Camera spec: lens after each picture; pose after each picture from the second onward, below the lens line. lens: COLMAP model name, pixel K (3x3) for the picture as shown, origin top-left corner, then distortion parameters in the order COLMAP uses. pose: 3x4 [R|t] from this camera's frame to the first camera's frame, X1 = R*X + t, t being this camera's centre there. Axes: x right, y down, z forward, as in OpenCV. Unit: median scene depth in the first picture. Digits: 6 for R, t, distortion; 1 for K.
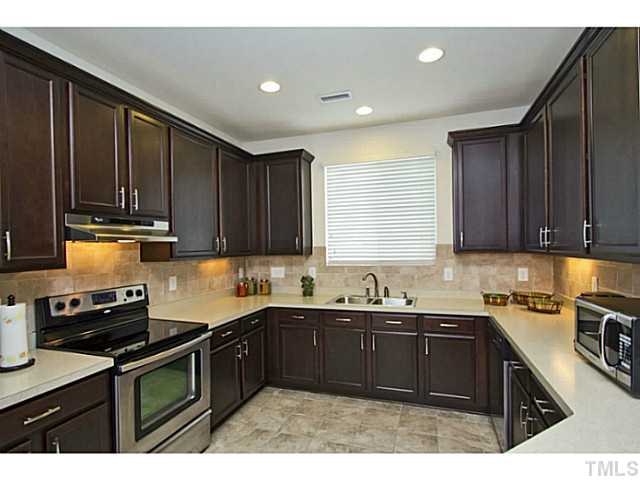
lens RADIAL K [[336.3, 0, 316.2], [0, 336.3, 251.3], [0, 0, 1]] dist [-0.019395, 0.000403]
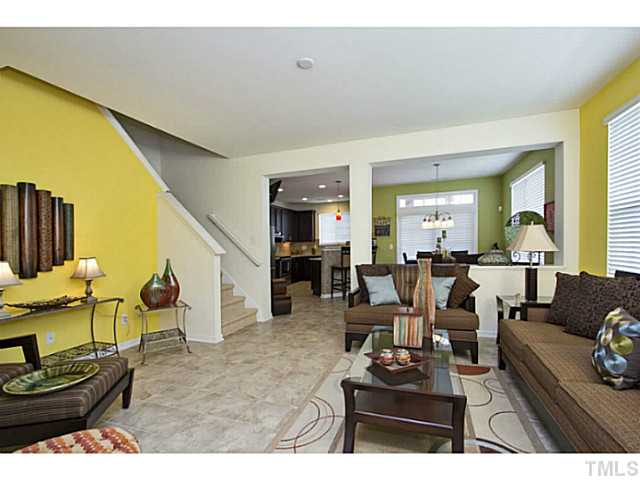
lens RADIAL K [[298.1, 0, 309.3], [0, 298.1, 245.9], [0, 0, 1]] dist [-0.001140, -0.000135]
pose [[0.999006, -0.002468, -0.044507, 0.077498], [0.001868, 0.999907, -0.013504, 0.114100], [0.044536, 0.013407, 0.998918, -2.403338]]
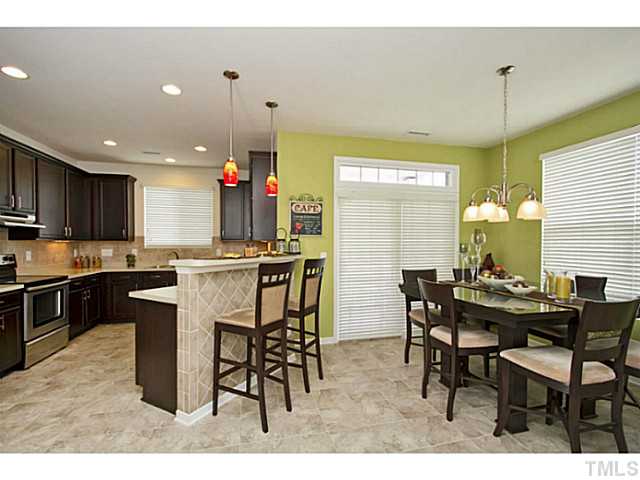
lens RADIAL K [[300.0, 0, 320.9], [0, 300.0, 250.6], [0, 0, 1]] dist [-0.012687, 0.000612]
pose [[0.842348, 0.008248, 0.538871, -0.037307], [-0.009990, 0.999950, 0.000310, 0.059342], [-0.538841, -0.005644, 0.842388, -0.846583]]
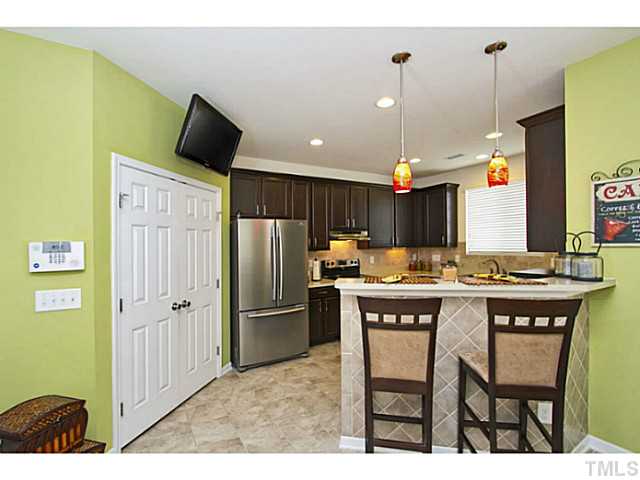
lens RADIAL K [[298.1, 0, 309.3], [0, 298.1, 245.9], [0, 0, 1]] dist [-0.001140, -0.000135]
pose [[0.752017, 0.010484, -0.659061, 0.502476], [-0.006842, 0.999944, 0.008099, -0.003117], [0.659109, -0.001581, 0.752046, -0.653363]]
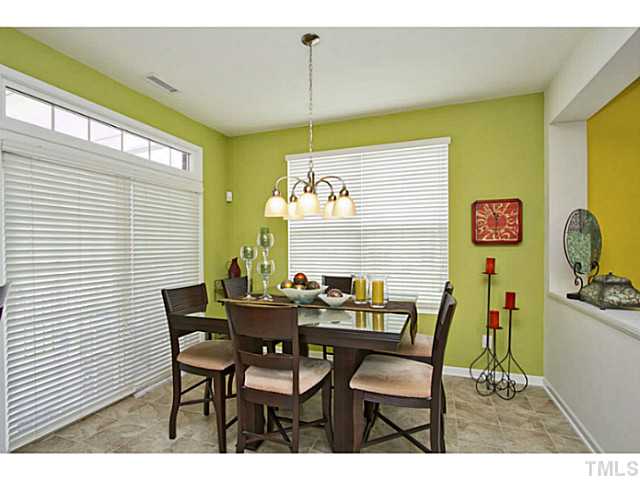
lens RADIAL K [[322.6, 0, 316.0], [0, 322.6, 247.6], [0, 0, 1]] dist [-0.000916, -0.000140]
pose [[0.038518, 0.015231, 0.999142, 0.090944], [0.019479, 0.999682, -0.015990, 0.051706], [-0.999068, 0.020079, 0.038209, -0.460112]]
